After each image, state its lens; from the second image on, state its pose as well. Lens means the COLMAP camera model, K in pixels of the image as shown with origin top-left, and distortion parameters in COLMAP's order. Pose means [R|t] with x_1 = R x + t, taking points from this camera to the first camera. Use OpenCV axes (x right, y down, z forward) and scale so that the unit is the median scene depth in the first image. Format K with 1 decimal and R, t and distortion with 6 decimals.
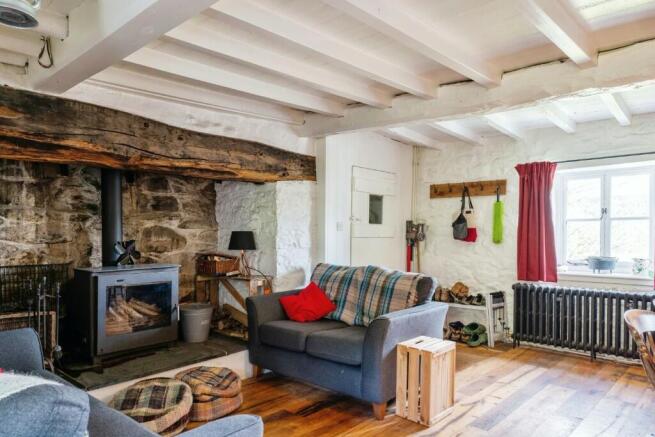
lens RADIAL K [[433.2, 0, 312.1], [0, 433.2, 237.4], [0, 0, 1]] dist [0.006367, -0.003415]
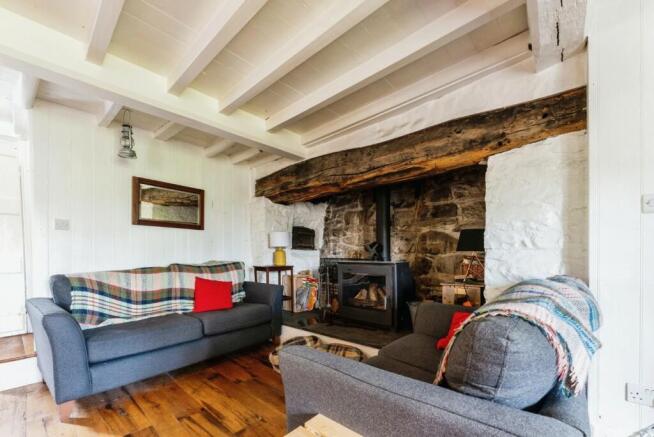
lens RADIAL K [[277.9, 0, 317.8], [0, 277.9, 255.2], [0, 0, 1]] dist [-0.010538, 0.000019]
pose [[0.027583, 0.008744, -0.999581, 0.430330], [-0.015340, 0.999848, 0.008323, 0.042119], [0.999502, 0.015104, 0.027713, 0.790677]]
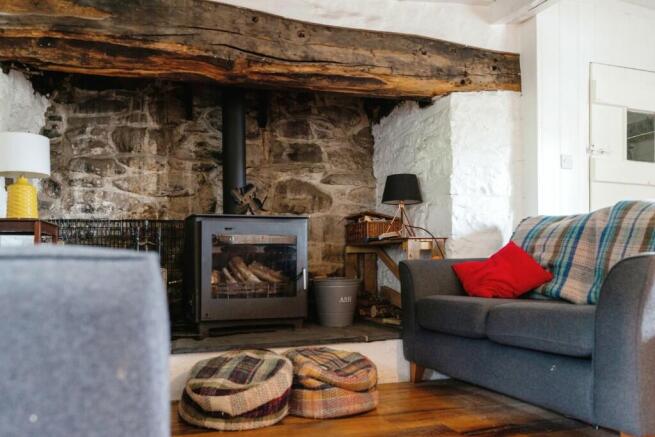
lens RADIAL K [[494.4, 0, 277.2], [0, 494.4, 252.4], [0, 0, 1]] dist [-0.000393, -0.007252]
pose [[0.869628, -0.014558, -0.493493, 0.063605], [-0.000580, 0.999534, -0.030508, 0.154101], [0.493707, 0.026817, 0.869215, 0.248677]]
